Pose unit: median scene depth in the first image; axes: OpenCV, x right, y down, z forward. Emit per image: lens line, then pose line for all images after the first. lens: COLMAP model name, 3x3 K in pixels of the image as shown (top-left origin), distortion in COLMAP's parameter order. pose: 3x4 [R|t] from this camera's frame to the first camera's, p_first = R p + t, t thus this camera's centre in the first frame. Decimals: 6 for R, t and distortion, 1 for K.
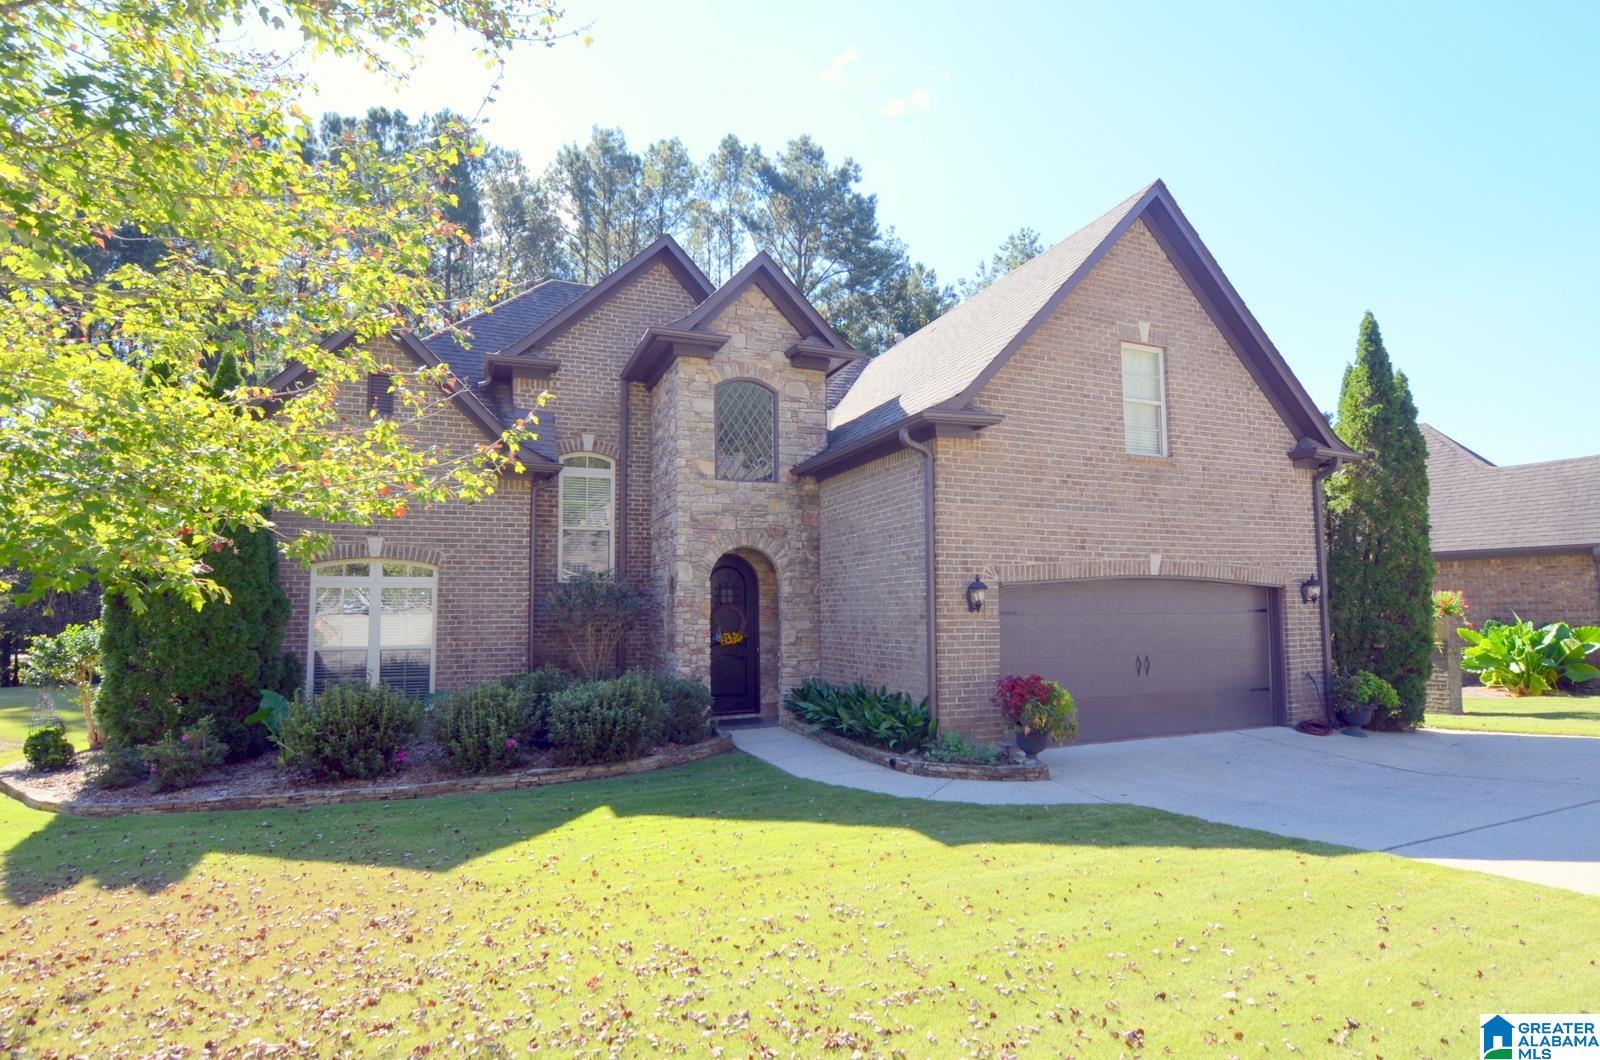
lens RADIAL K [[839.8, 0, 807.3], [0, 839.8, 537.2], [0, 0, 1]] dist [-0.028747, 0.000260]
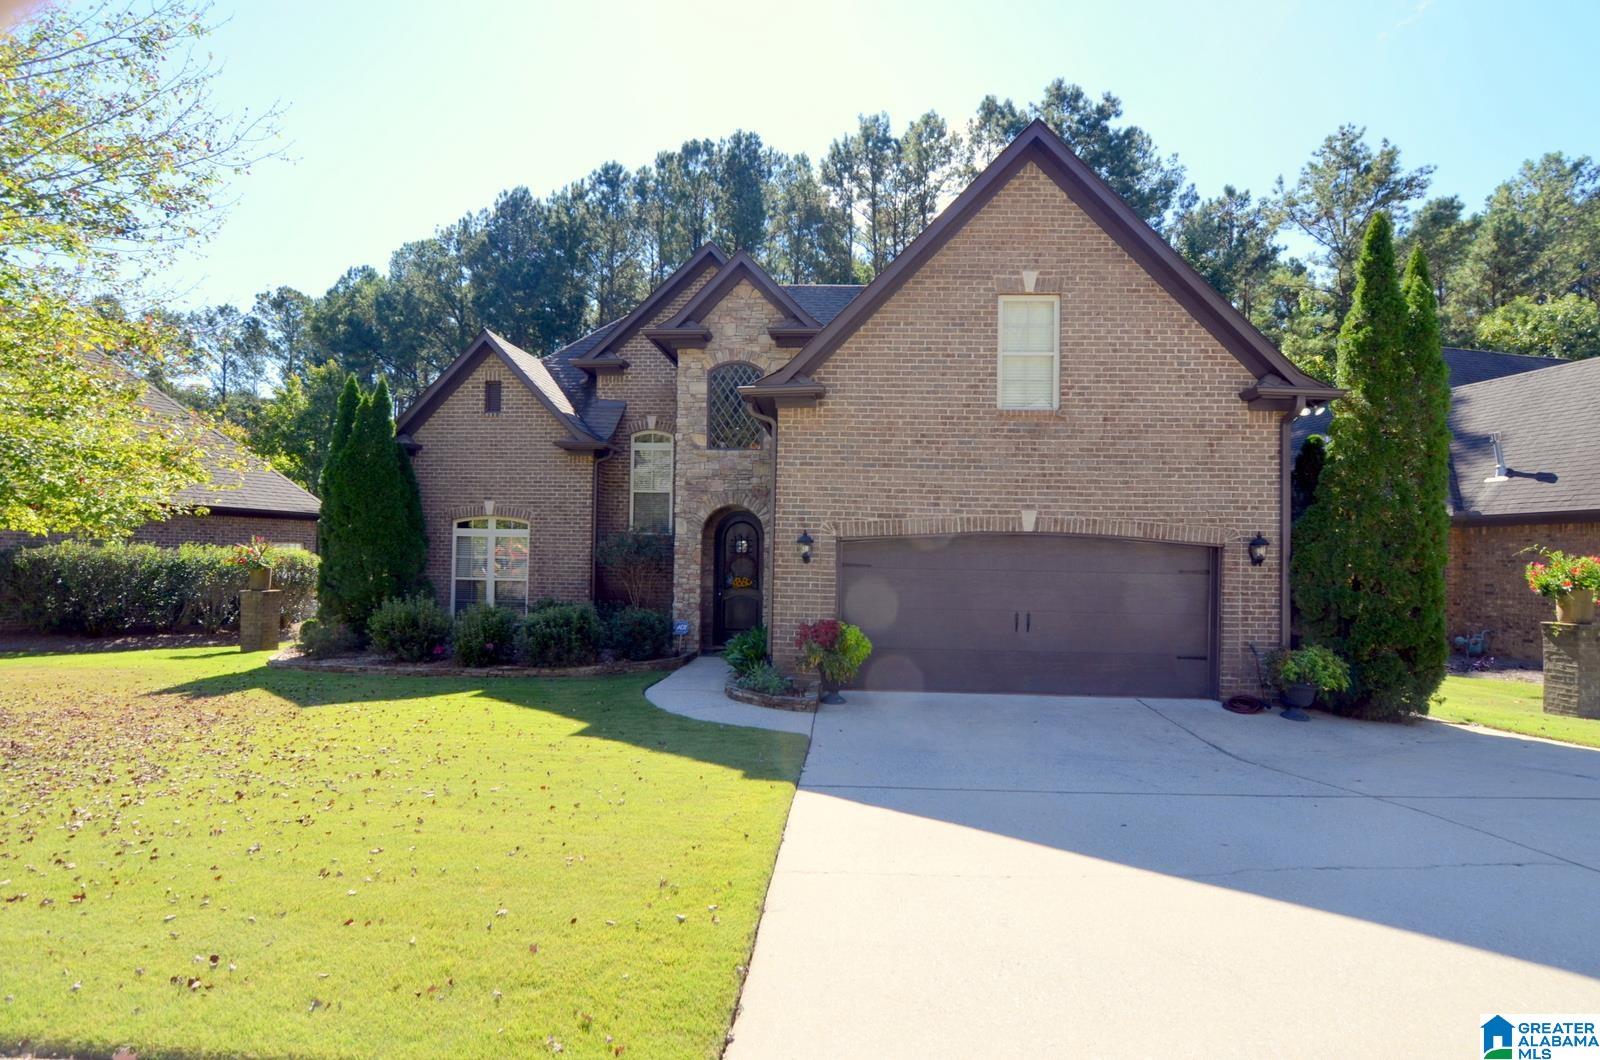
lens RADIAL K [[802.4, 0, 802.9], [0, 802.4, 538.6], [0, 0, 1]] dist [-0.024627, 0.000859]
pose [[0.890589, 0.011206, -0.454671, 0.556246], [0.014921, 0.998438, 0.053834, -0.001195], [0.454564, -0.054729, 0.889031, 0.034800]]
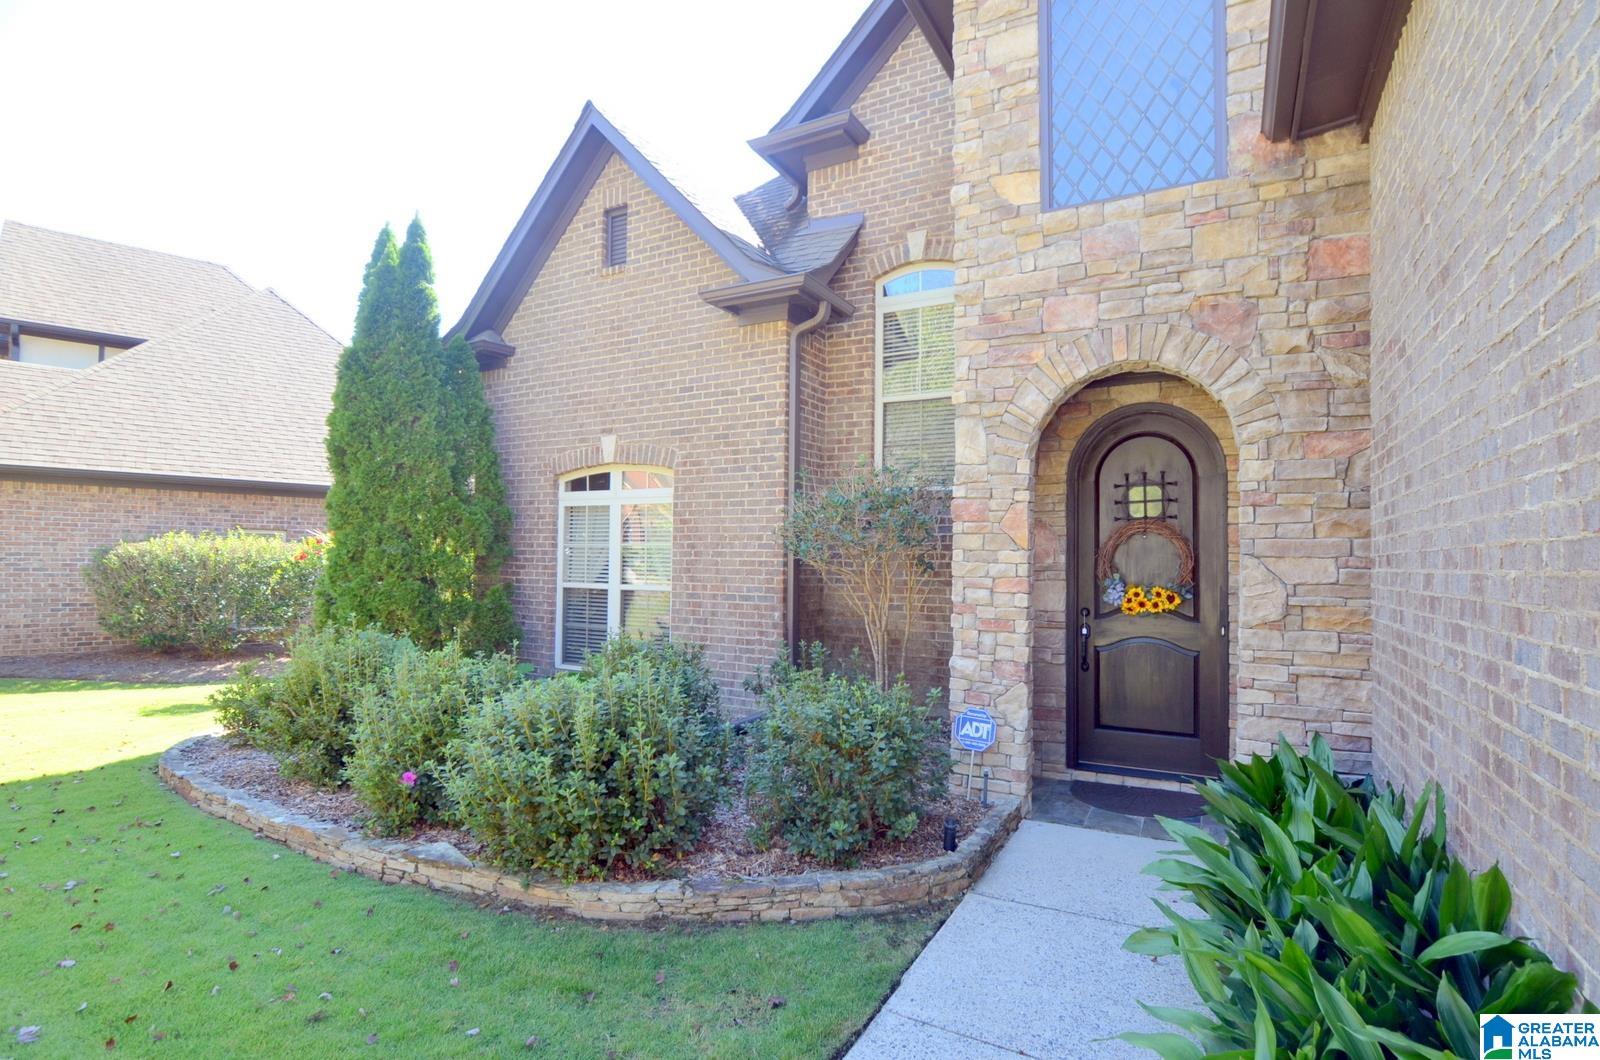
lens RADIAL K [[778.8, 0, 805.3], [0, 778.8, 542.6], [0, 0, 1]] dist [-0.015376, -0.001194]
pose [[0.626635, -0.003028, -0.779307, 0.117762], [0.049040, 0.998164, 0.035554, 0.076156], [0.777769, -0.060496, 0.625633, 0.686084]]
